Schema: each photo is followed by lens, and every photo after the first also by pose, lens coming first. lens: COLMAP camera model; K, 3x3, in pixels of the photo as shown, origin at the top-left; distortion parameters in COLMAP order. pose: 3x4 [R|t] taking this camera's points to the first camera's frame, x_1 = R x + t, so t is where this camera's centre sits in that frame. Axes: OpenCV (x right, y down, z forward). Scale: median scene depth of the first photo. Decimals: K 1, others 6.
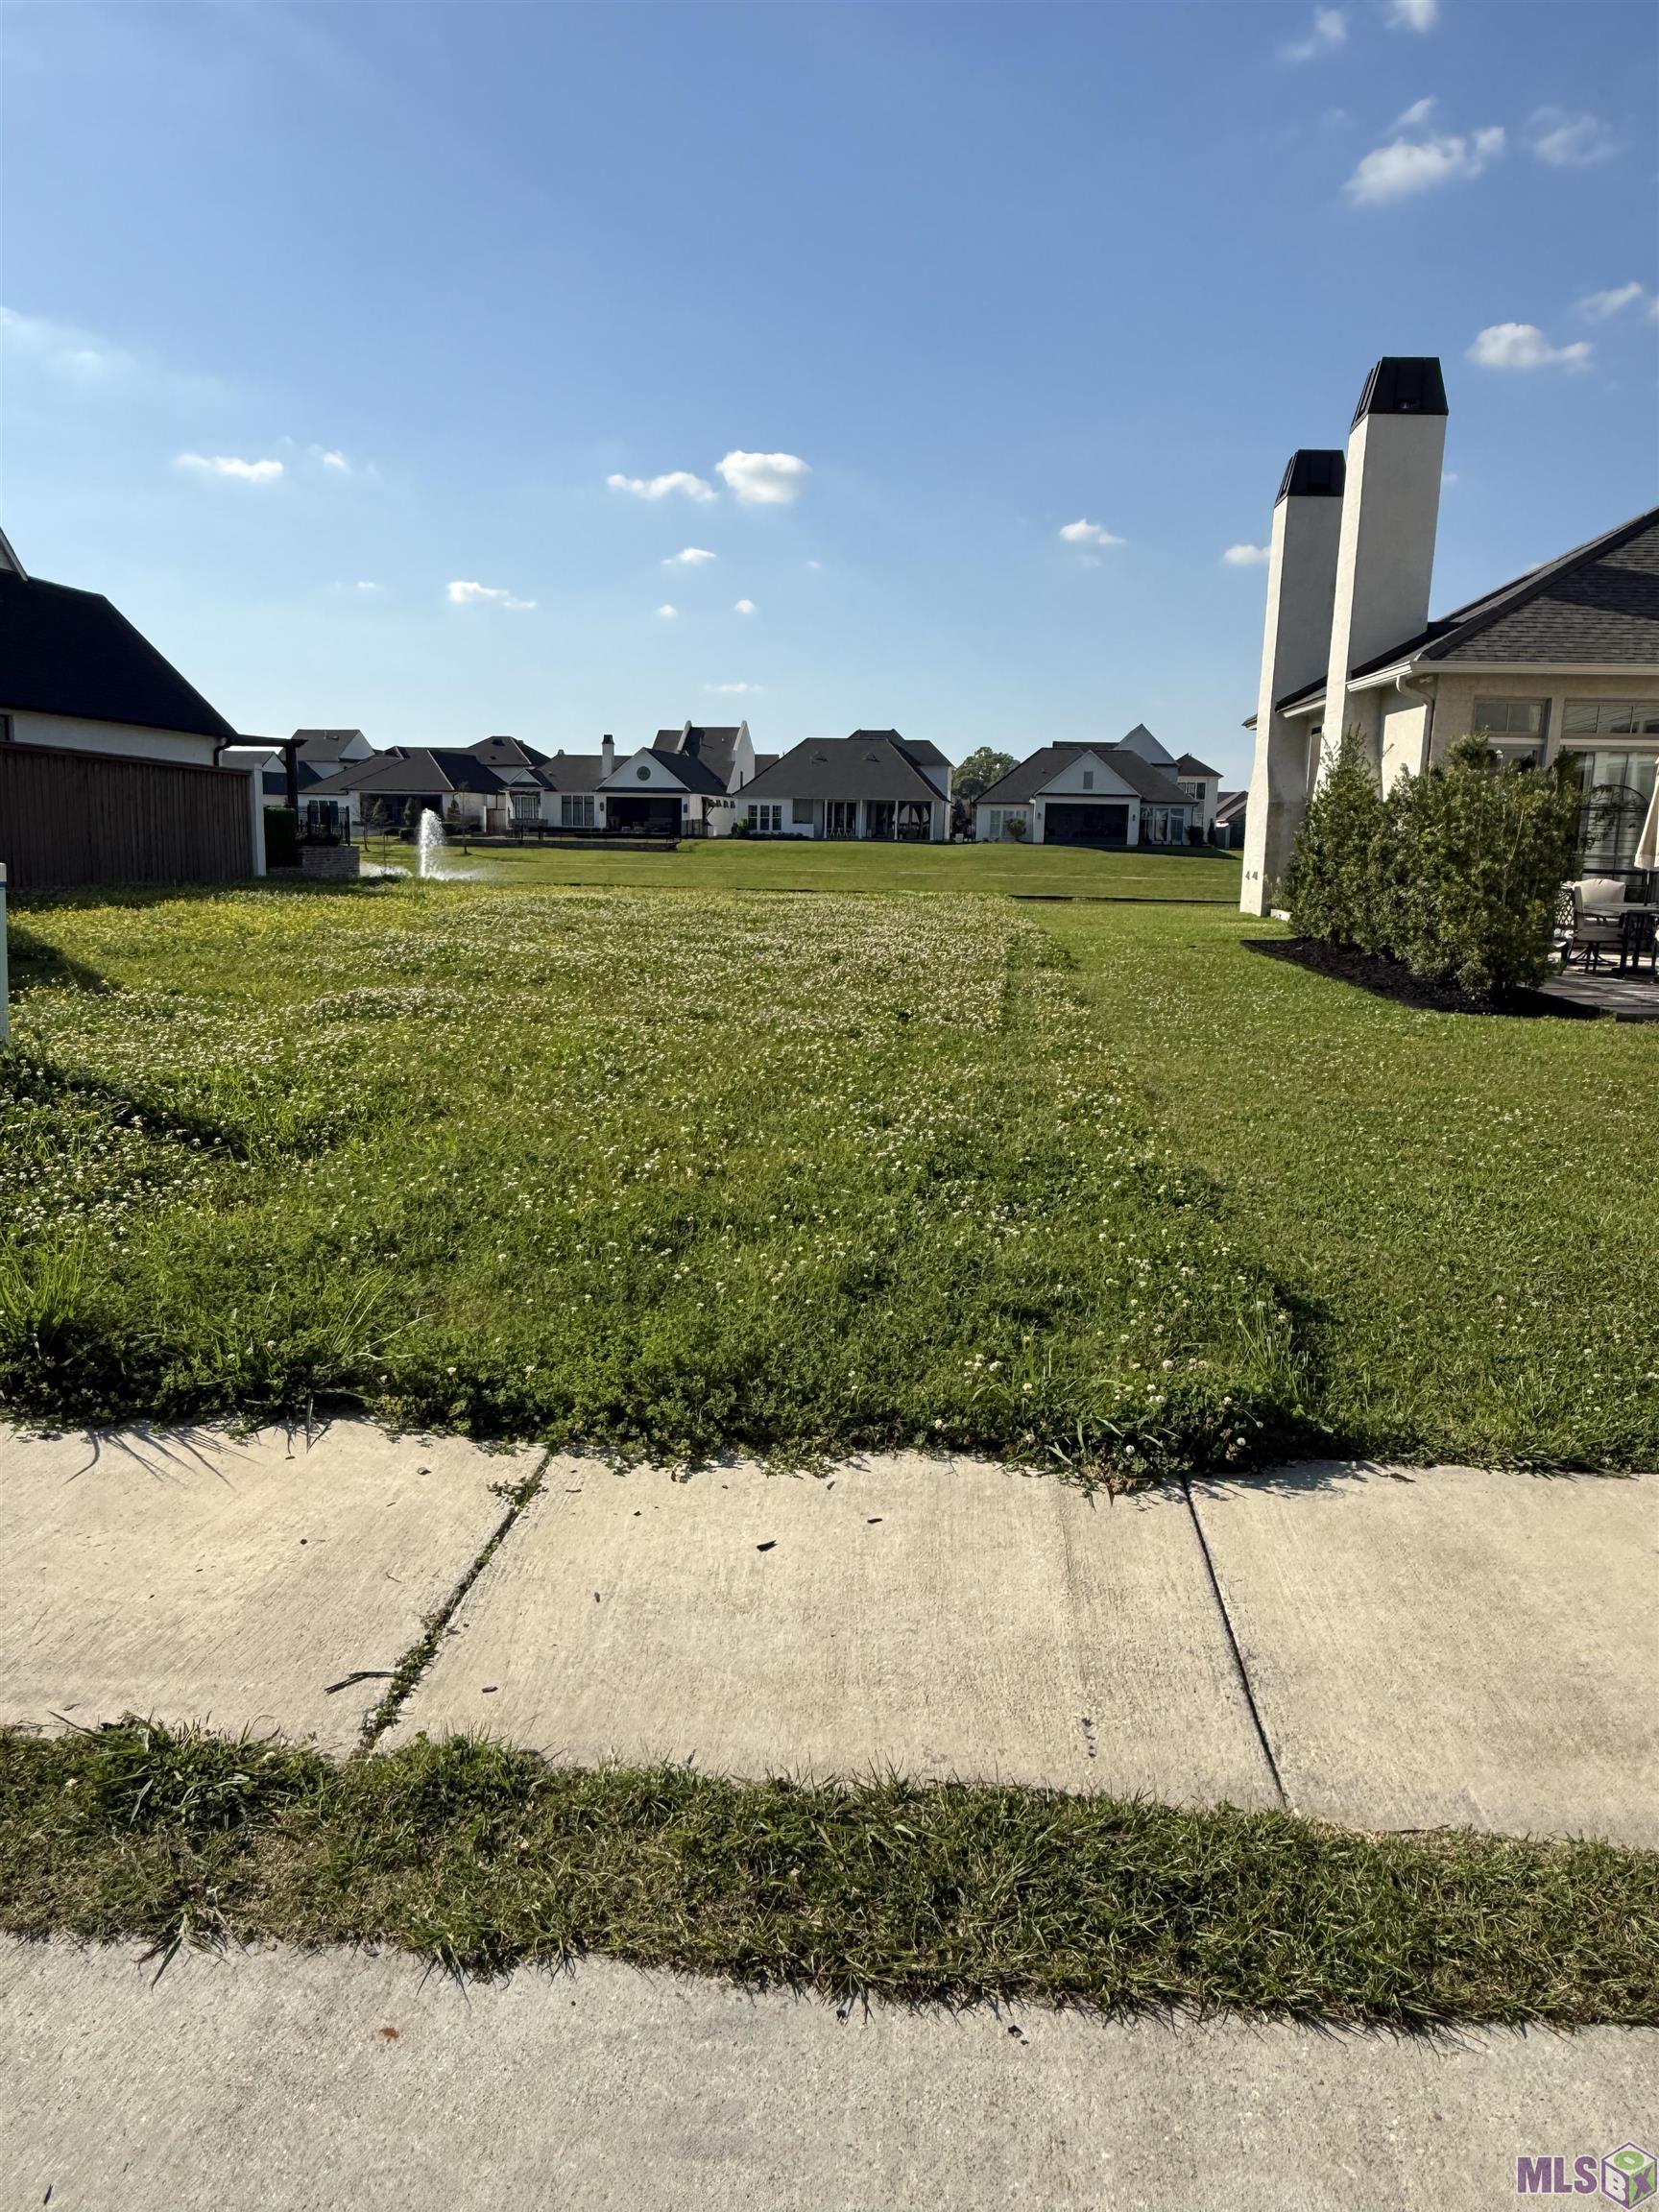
lens RADIAL K [[1548.8, 0, 823.0], [0, 1548.8, 1107.8], [0, 0, 1]] dist [-0.001842, -0.000326]
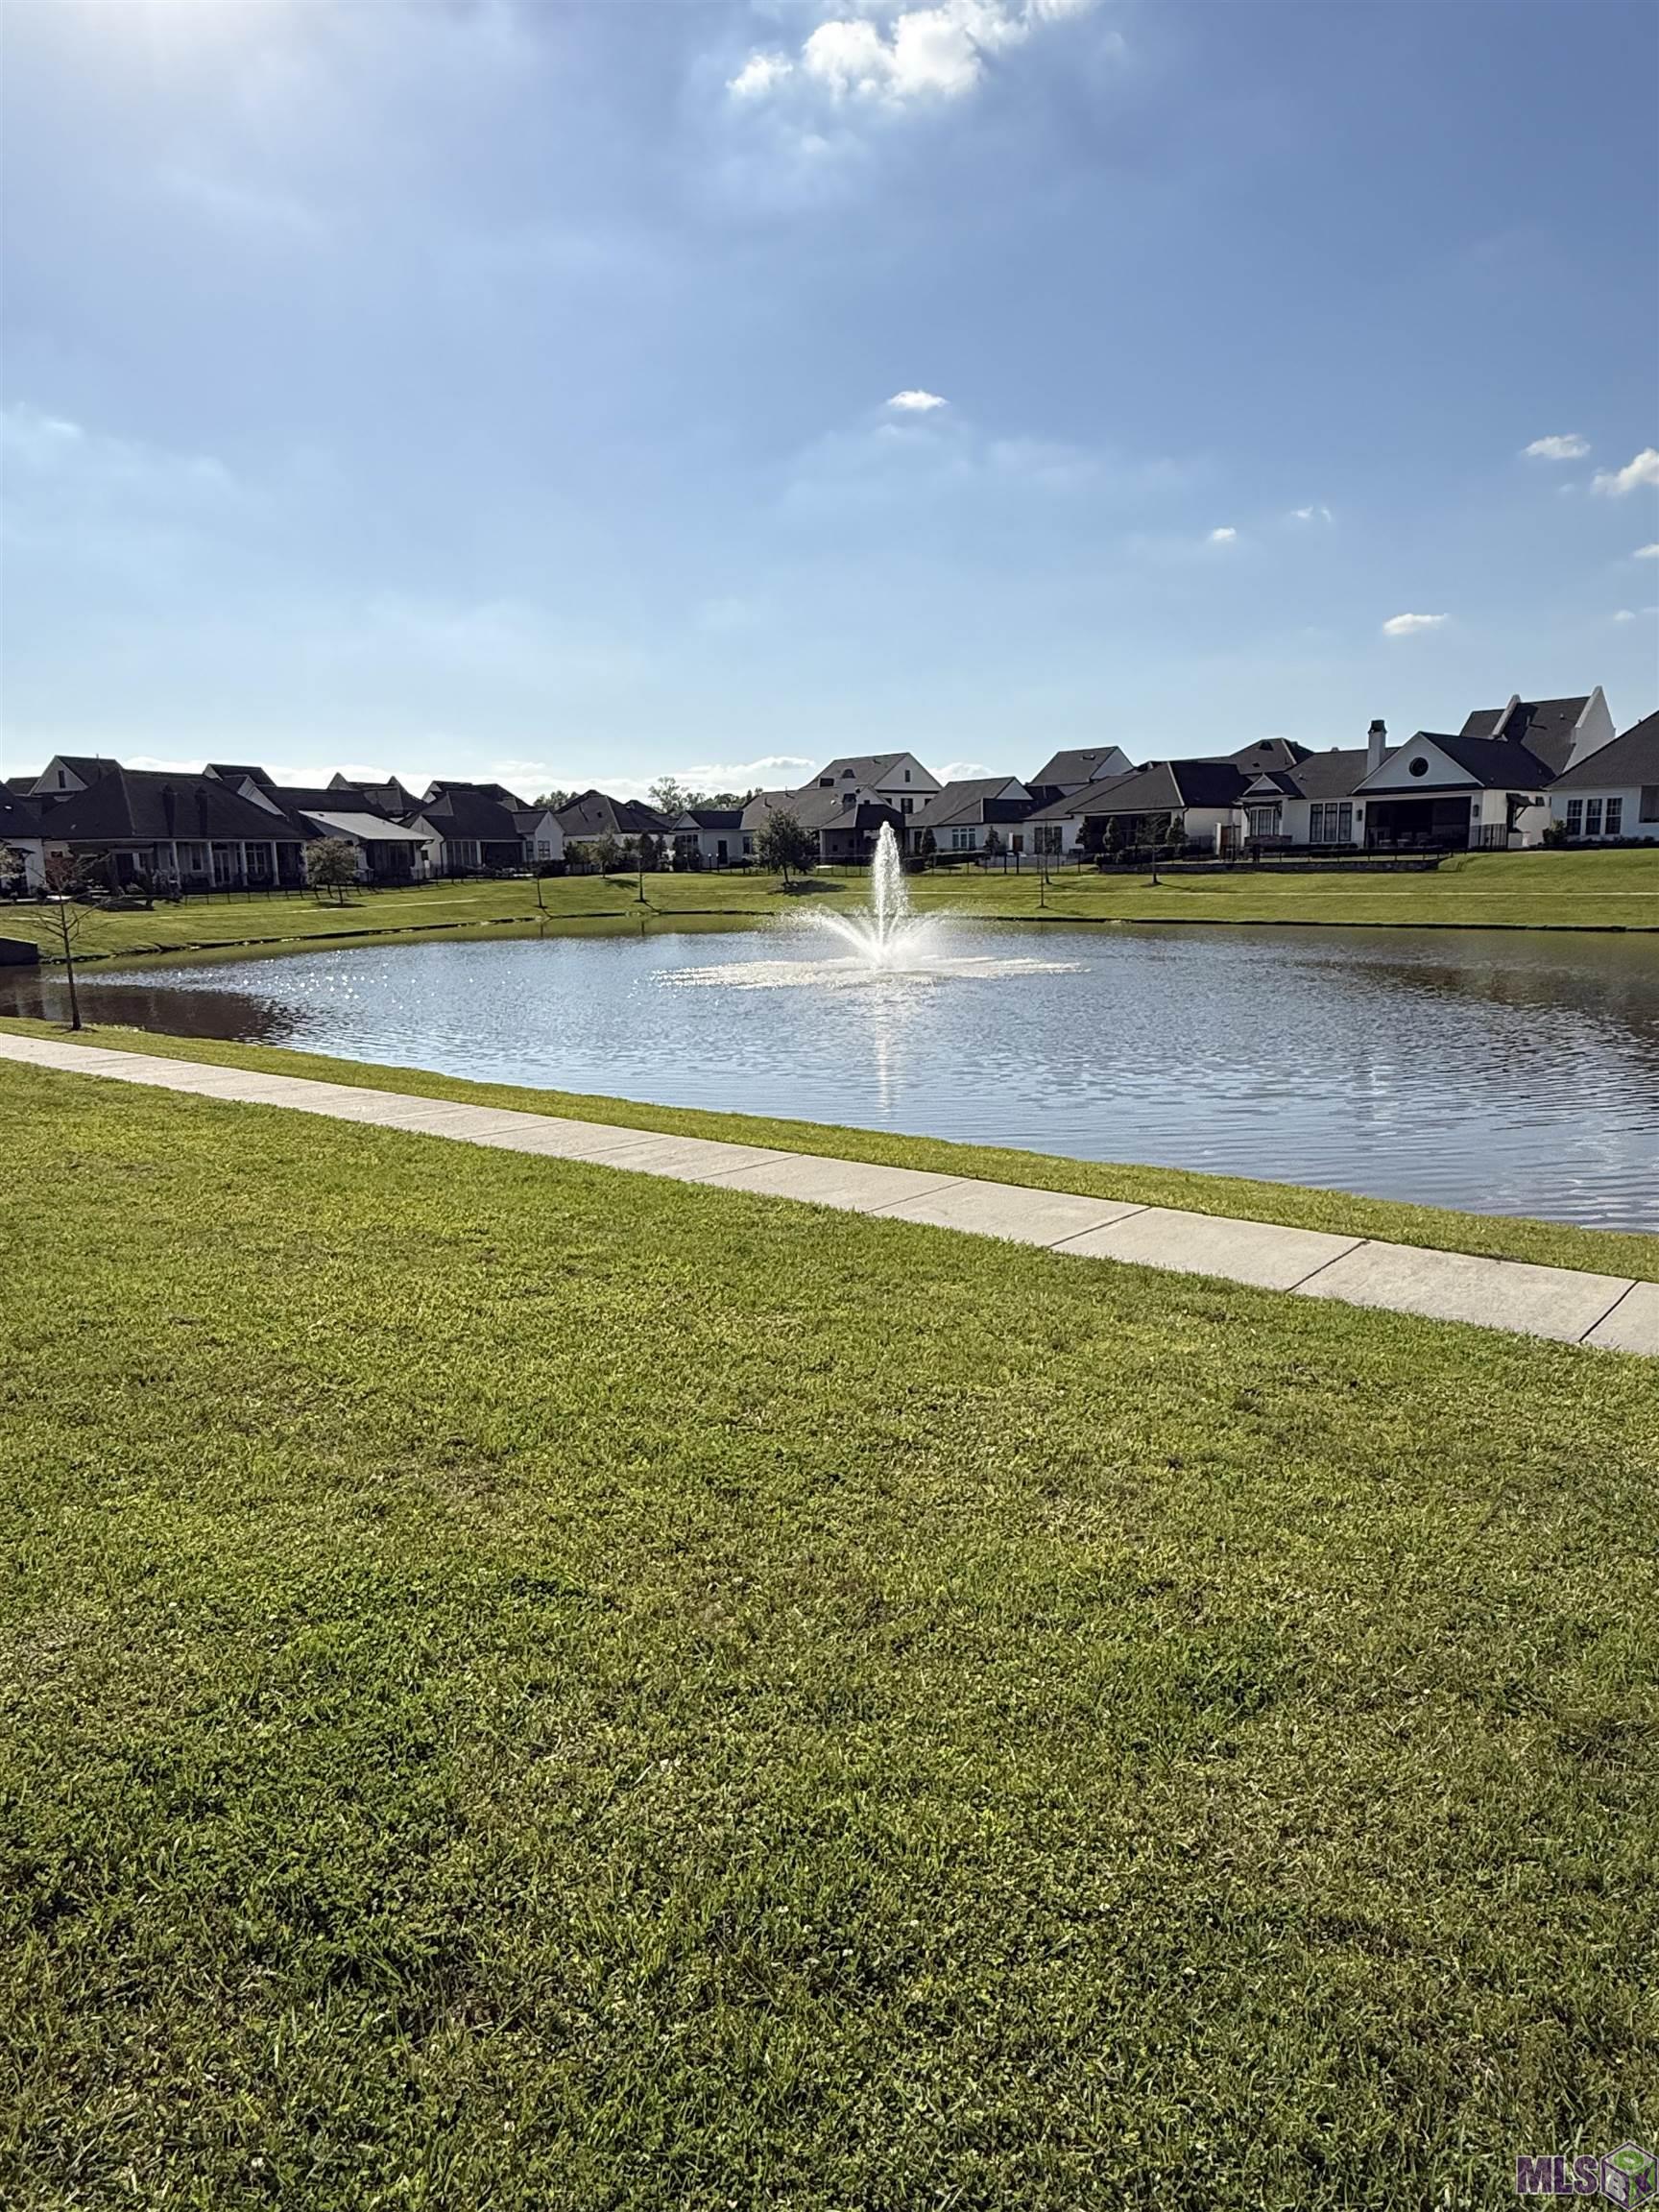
lens RADIAL K [[1354.2, 0, 827.3], [0, 1354.2, 1104.6], [0, 0, 1]] dist [0.003910, 0.000520]
pose [[0.812853, 0.065686, -0.578754, 0.041326], [-0.061945, 0.997735, 0.026237, -0.052014], [0.579166, 0.014524, 0.815080, 0.298981]]
